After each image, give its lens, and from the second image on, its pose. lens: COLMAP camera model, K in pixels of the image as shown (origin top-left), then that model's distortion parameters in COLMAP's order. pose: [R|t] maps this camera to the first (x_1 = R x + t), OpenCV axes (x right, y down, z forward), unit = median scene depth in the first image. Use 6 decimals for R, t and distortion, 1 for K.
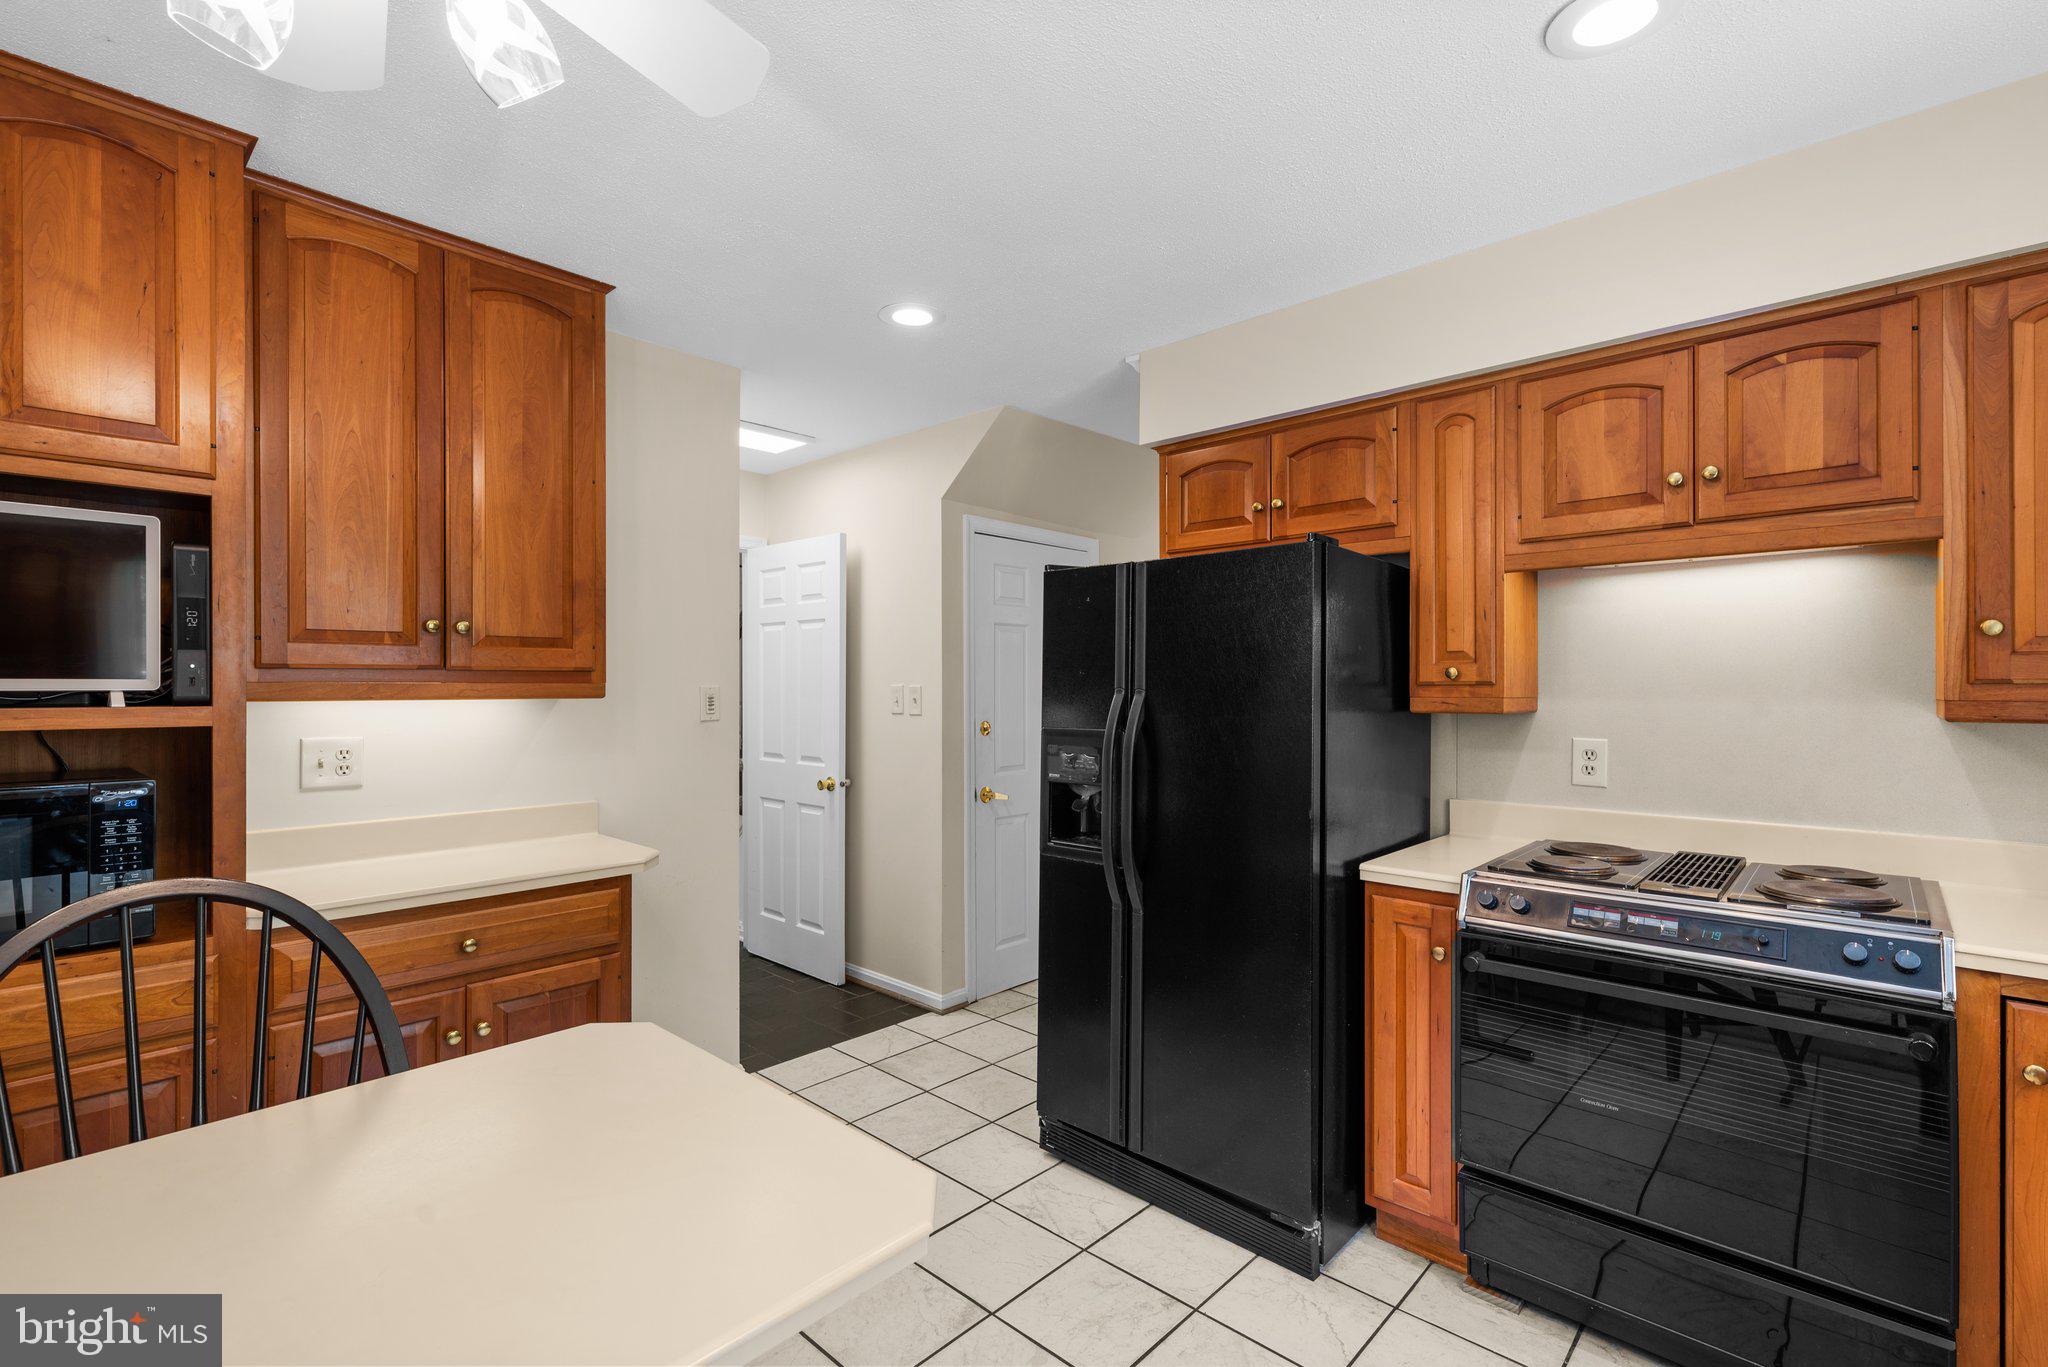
lens RADIAL K [[913.7, 0, 996.4], [0, 913.7, 686.7], [0, 0, 1]] dist [0.000335, 0.000117]
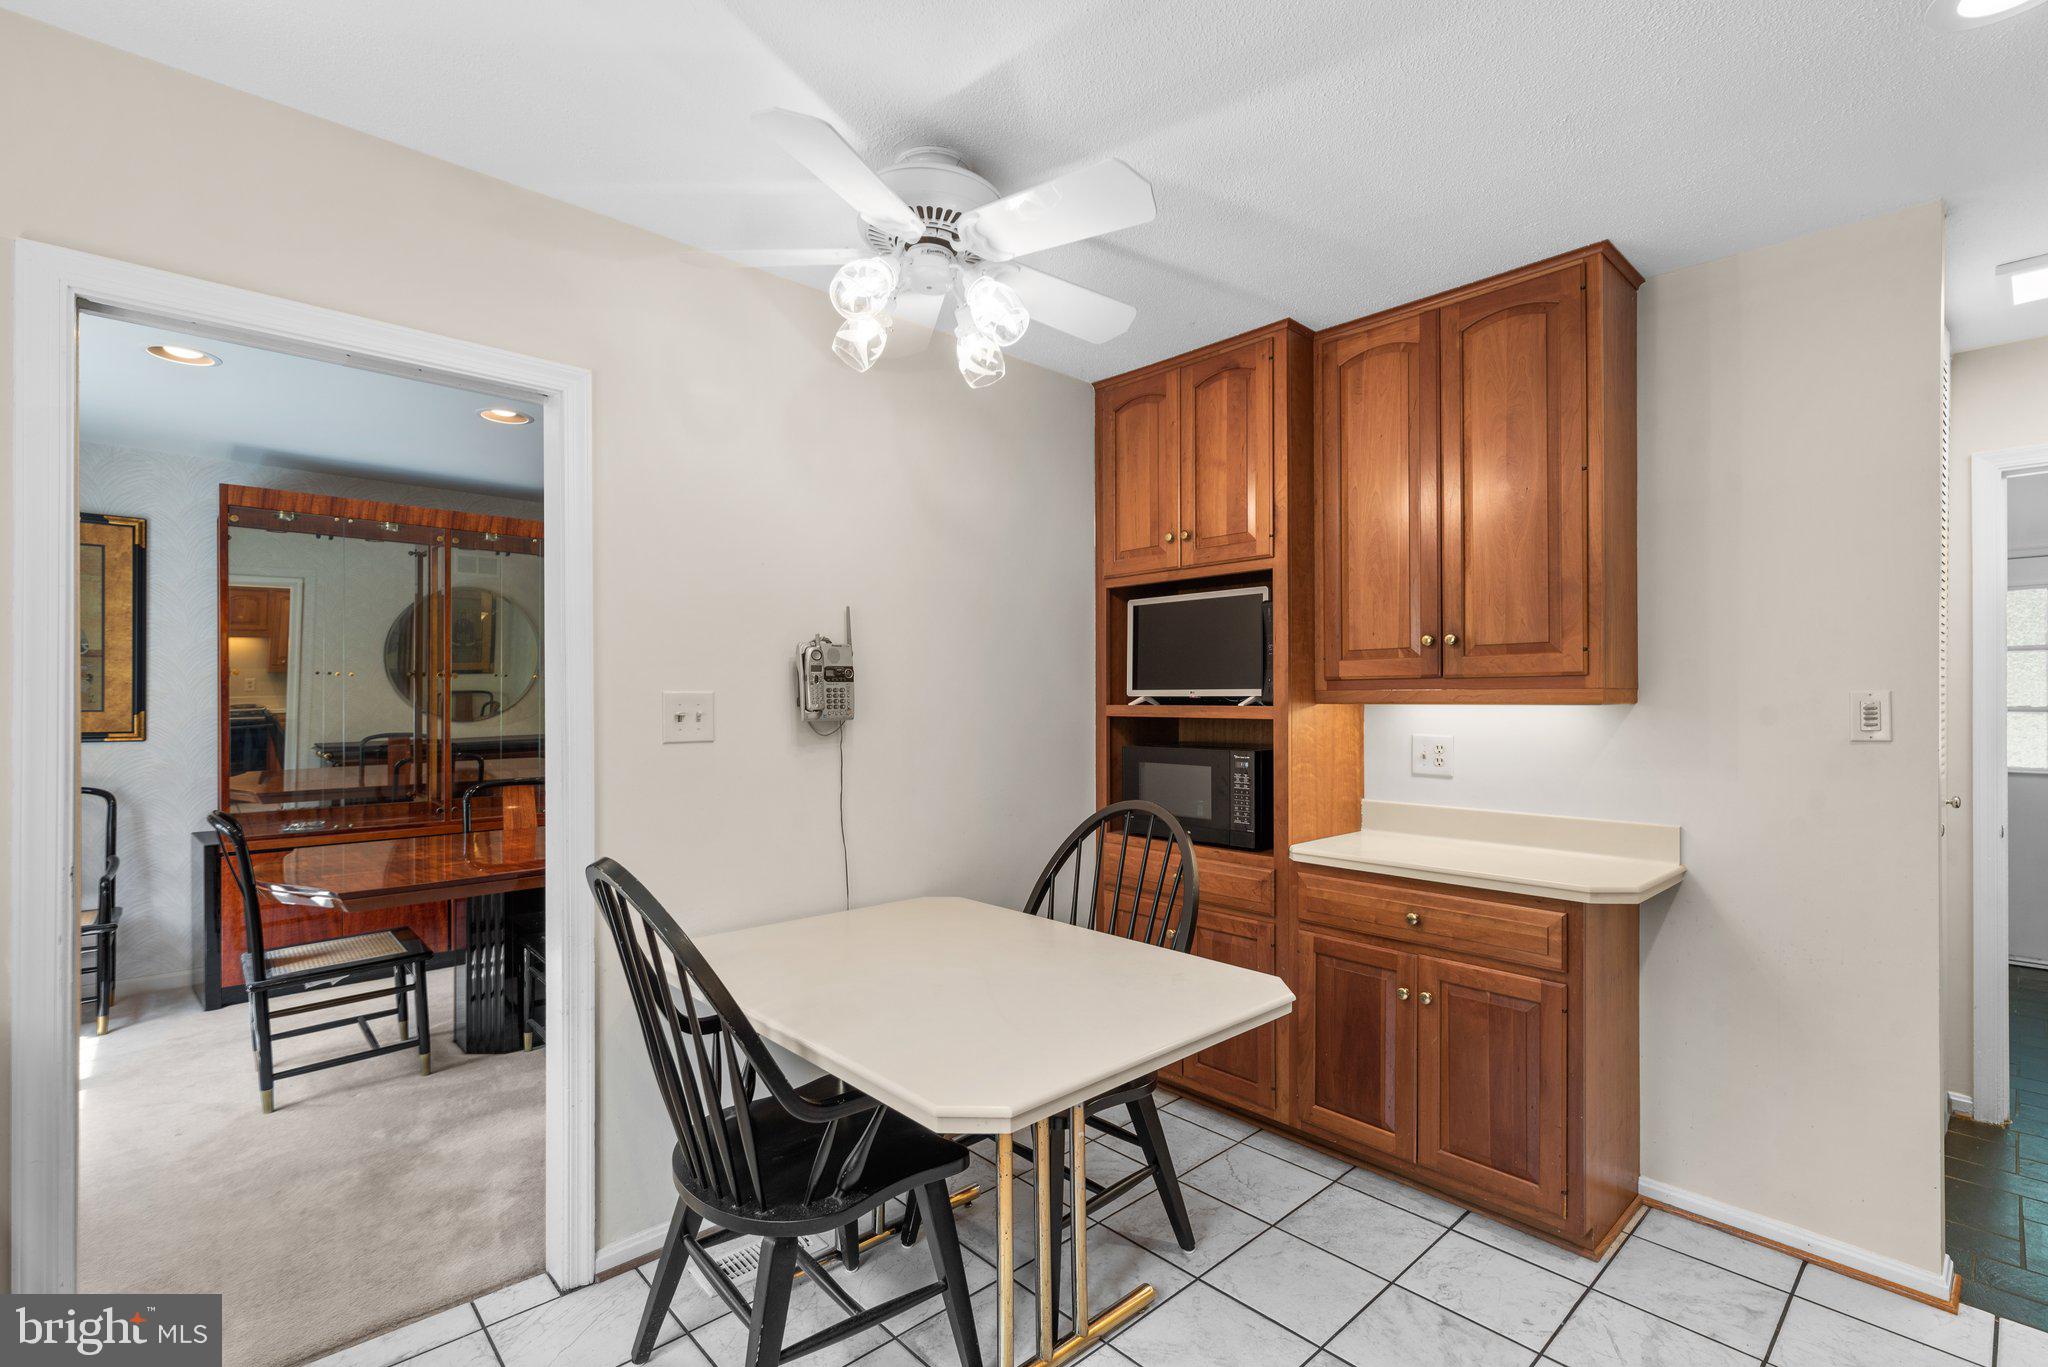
lens RADIAL K [[922.8, 0, 1027.9], [0, 922.8, 693.4], [0, 0, 1]] dist [-0.002288, 0.000120]
pose [[-0.057964, -0.003803, -0.998311, 0.564023], [0.001335, 0.999992, -0.003887, 0.004238], [0.998318, -0.001558, -0.057958, 0.549620]]
